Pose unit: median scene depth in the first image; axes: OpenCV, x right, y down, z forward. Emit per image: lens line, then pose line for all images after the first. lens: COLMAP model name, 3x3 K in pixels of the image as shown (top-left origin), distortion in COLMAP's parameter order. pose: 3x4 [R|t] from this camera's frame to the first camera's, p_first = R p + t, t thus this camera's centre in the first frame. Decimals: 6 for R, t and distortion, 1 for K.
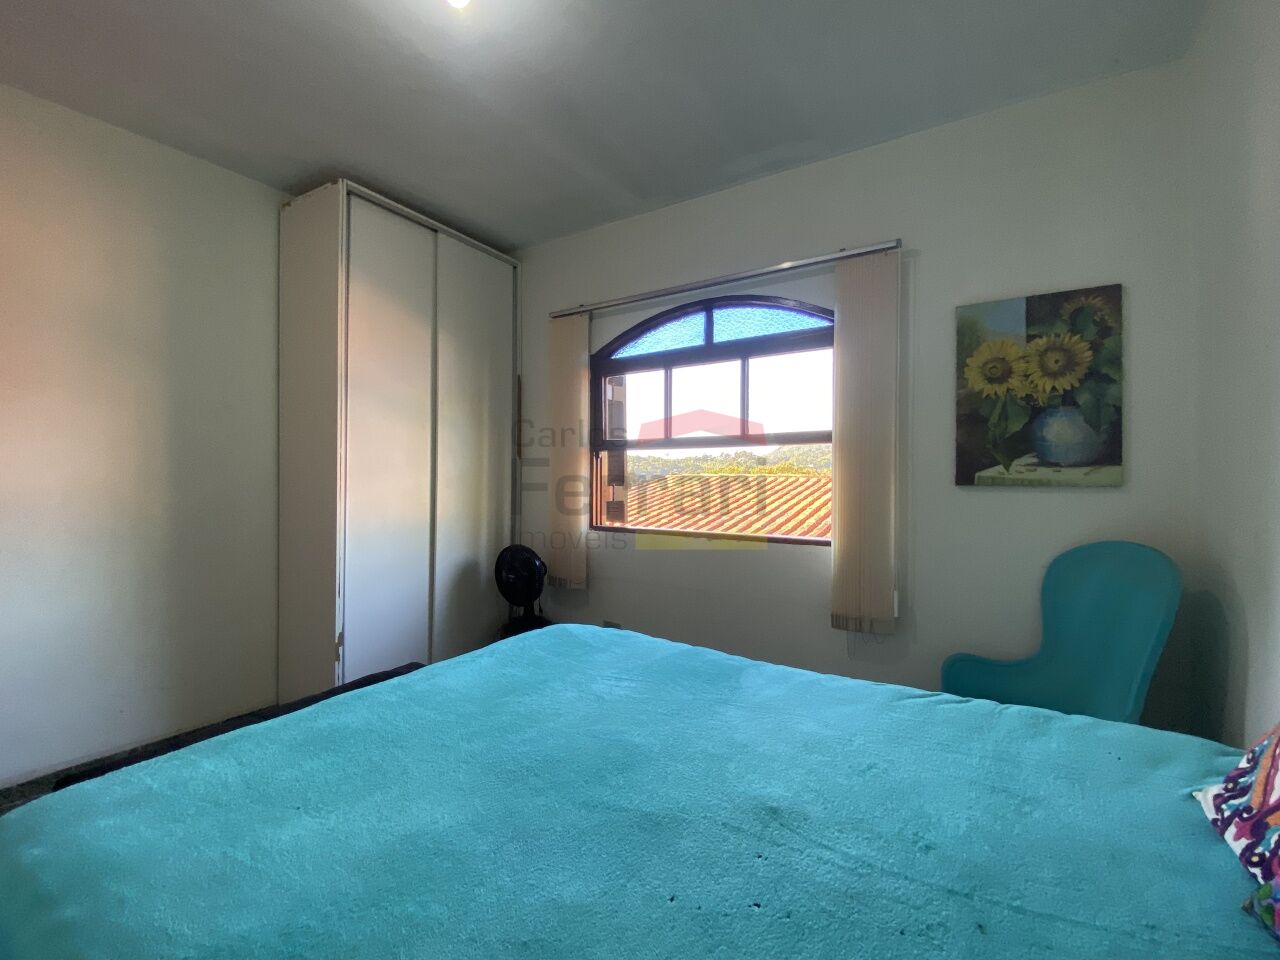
lens RADIAL K [[550.9, 0, 637.6], [0, 550.9, 480.6], [0, 0, 1]] dist [0.038830, -0.030255]
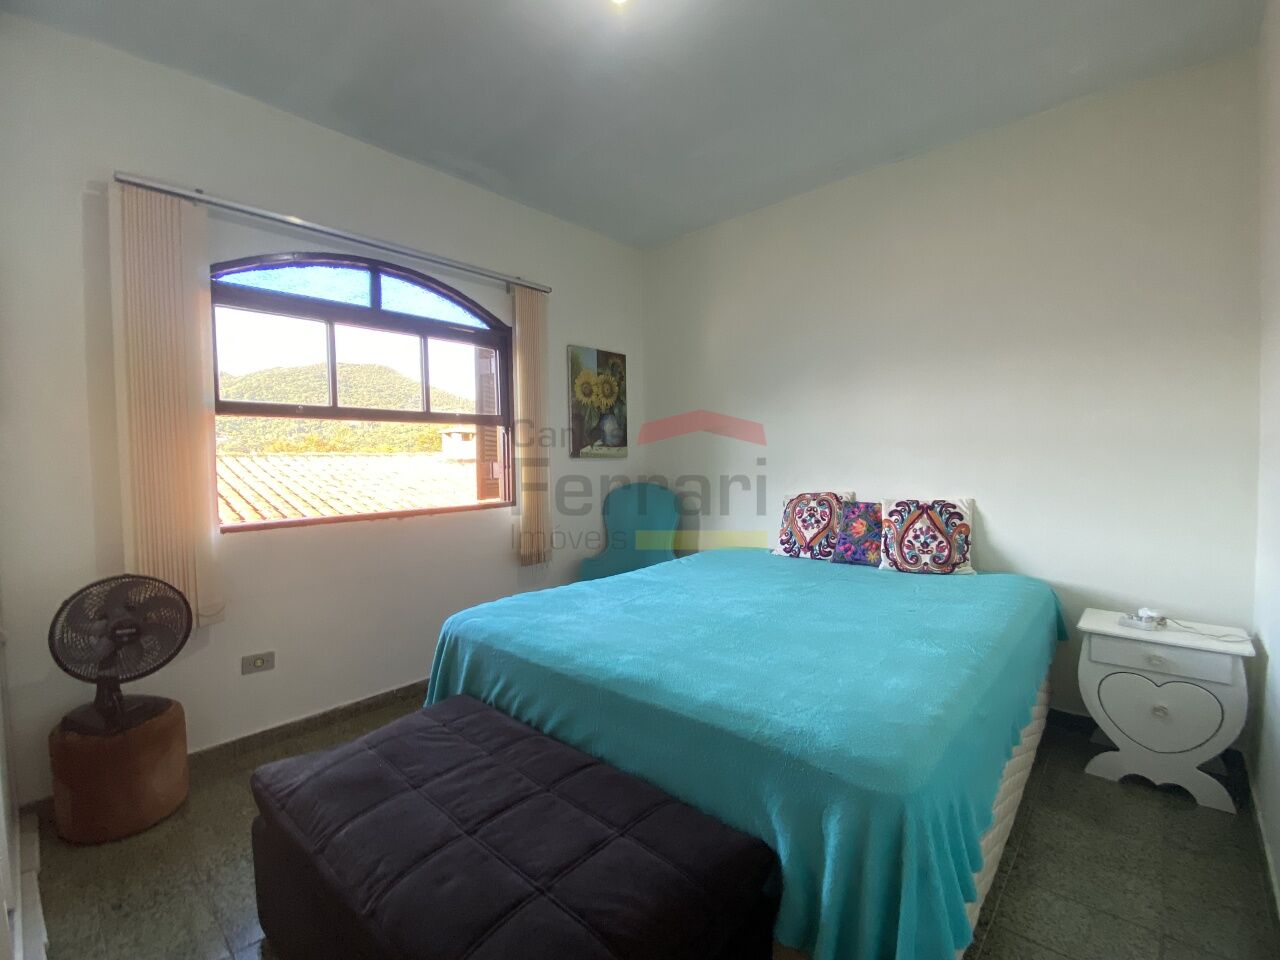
lens RADIAL K [[550.9, 0, 637.6], [0, 550.9, 480.6], [0, 0, 1]] dist [0.038830, -0.030255]
pose [[0.174761, -0.042512, 0.983693, -0.834395], [0.021977, 0.998987, 0.039269, 0.013867], [-0.984366, 0.014756, 0.175519, 0.475853]]
